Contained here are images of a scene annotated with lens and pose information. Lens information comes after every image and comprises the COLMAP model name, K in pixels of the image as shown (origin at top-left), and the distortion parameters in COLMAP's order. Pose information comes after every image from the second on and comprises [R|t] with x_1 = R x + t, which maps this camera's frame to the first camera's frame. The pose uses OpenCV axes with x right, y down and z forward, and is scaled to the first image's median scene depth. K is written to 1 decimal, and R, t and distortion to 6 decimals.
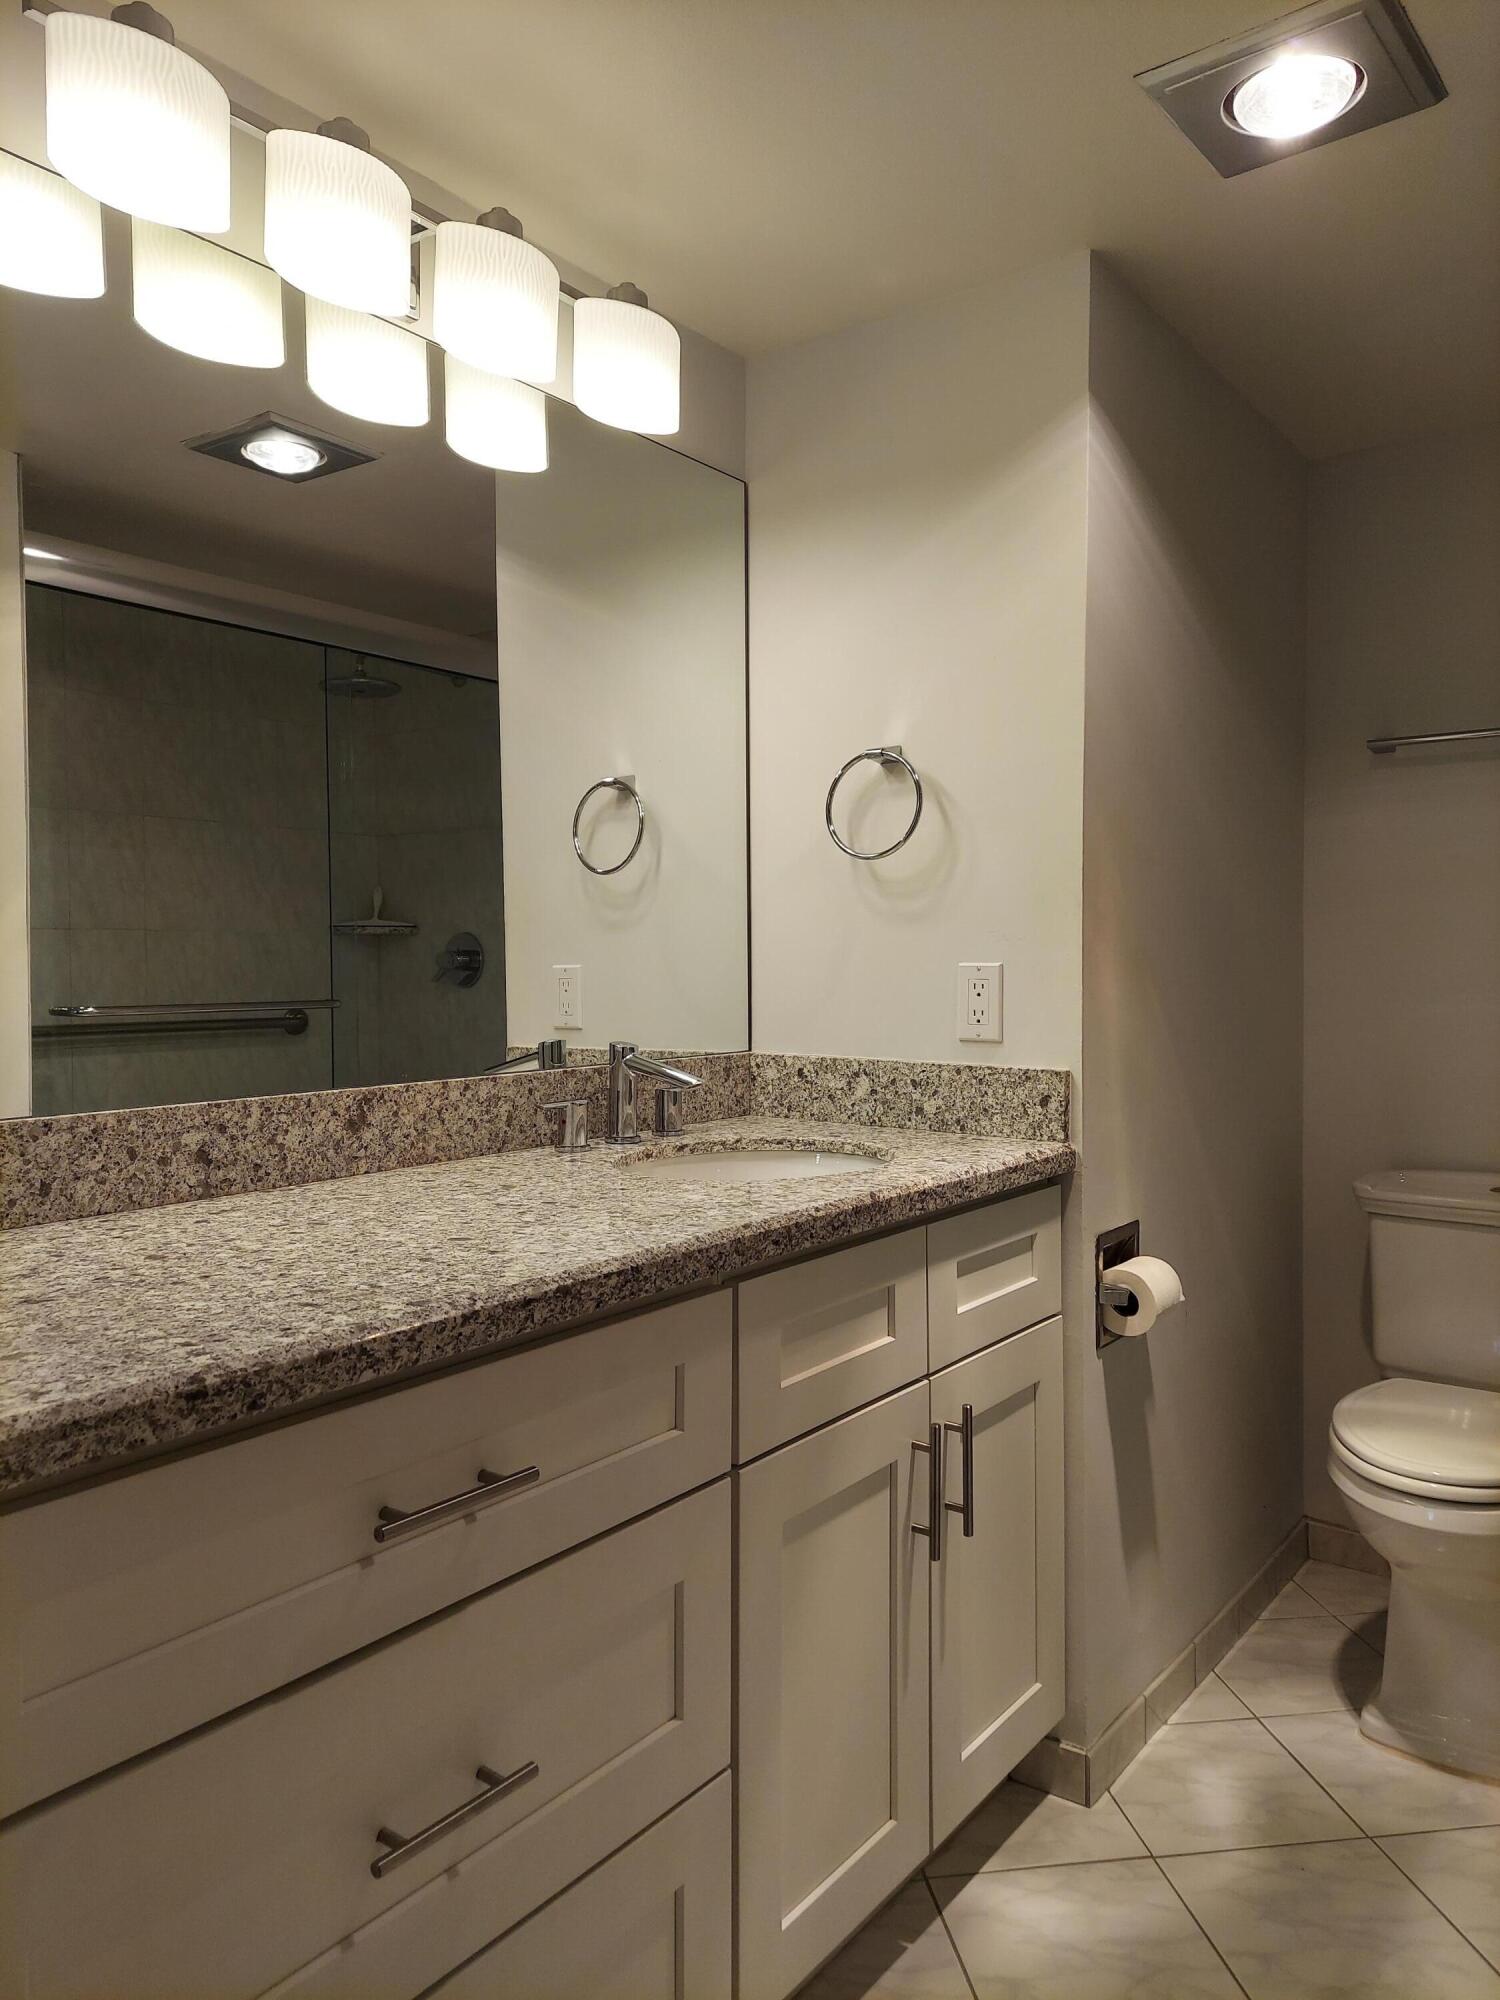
lens RADIAL K [[1423.1, 0, 747.2], [0, 1423.1, 980.0], [0, 0, 1]] dist [0.100887, -0.107247]
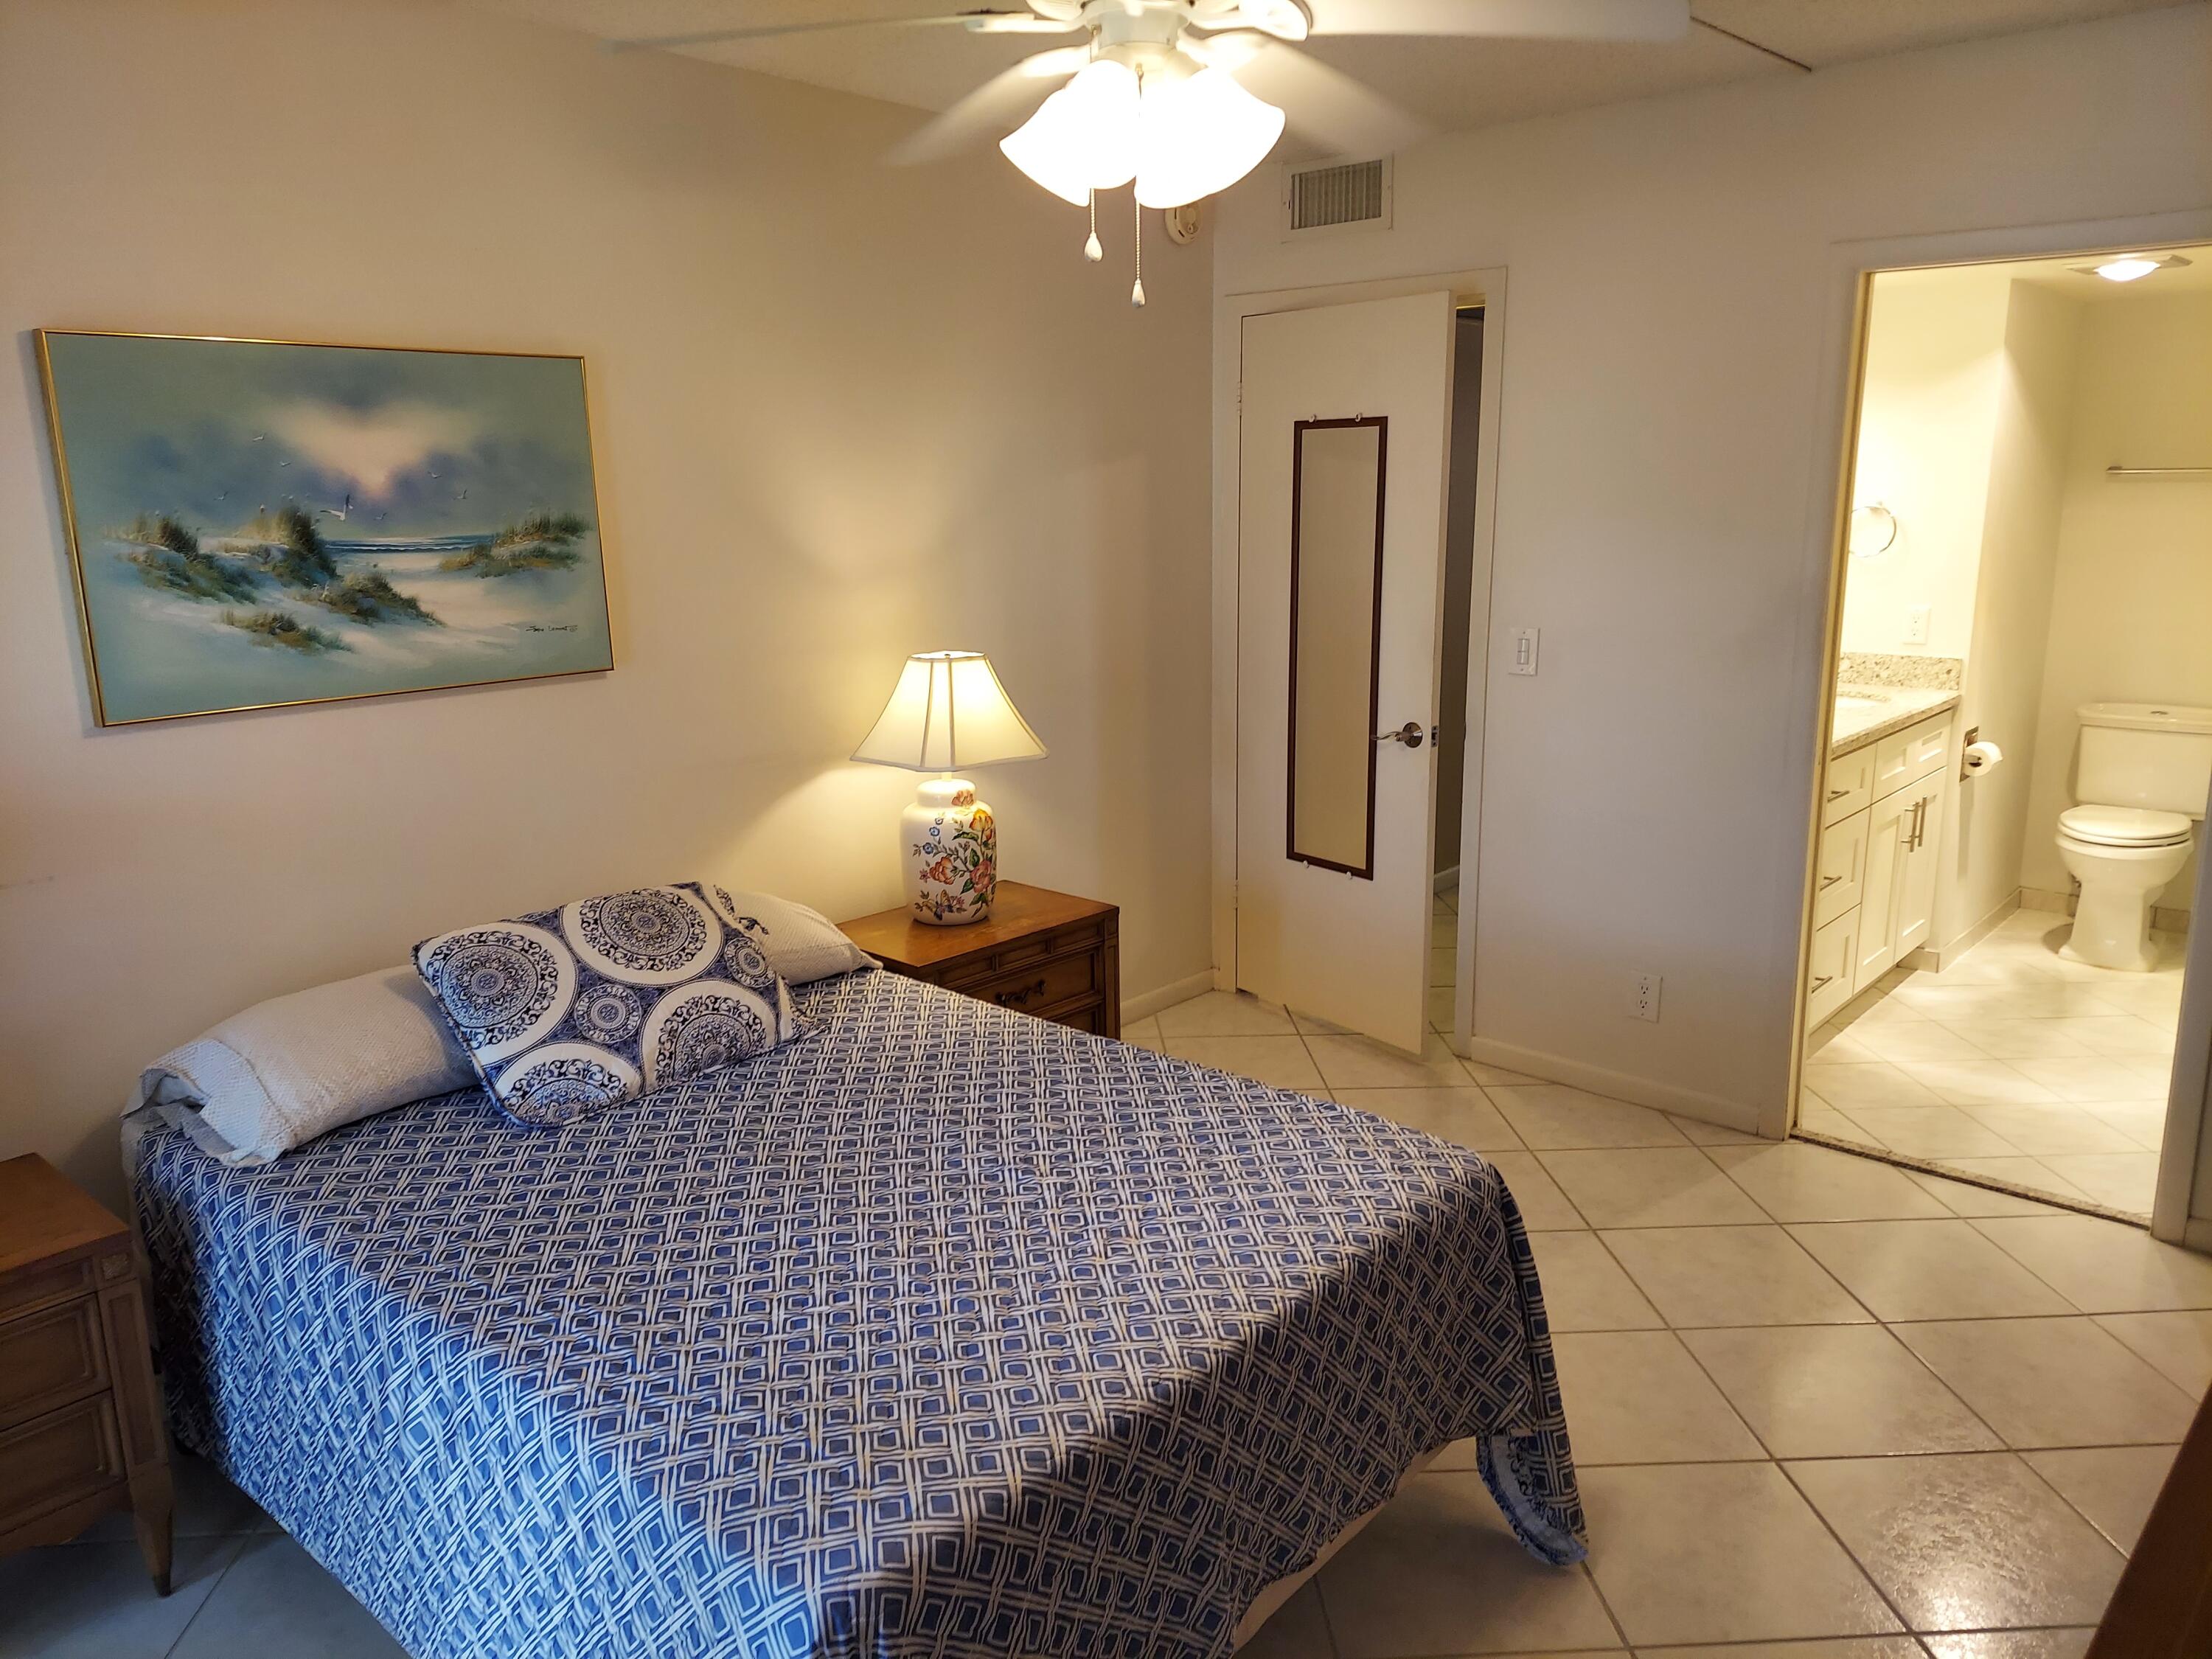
lens RADIAL K [[1573.9, 0, 1102.3], [0, 1573.9, 826.1], [0, 0, 1]] dist [0.100887, -0.107247]
pose [[0.996397, 0.006118, -0.084586, -0.874403], [0.011111, 0.979380, 0.201723, -0.194792], [0.084076, -0.201936, 0.975783, -1.561630]]
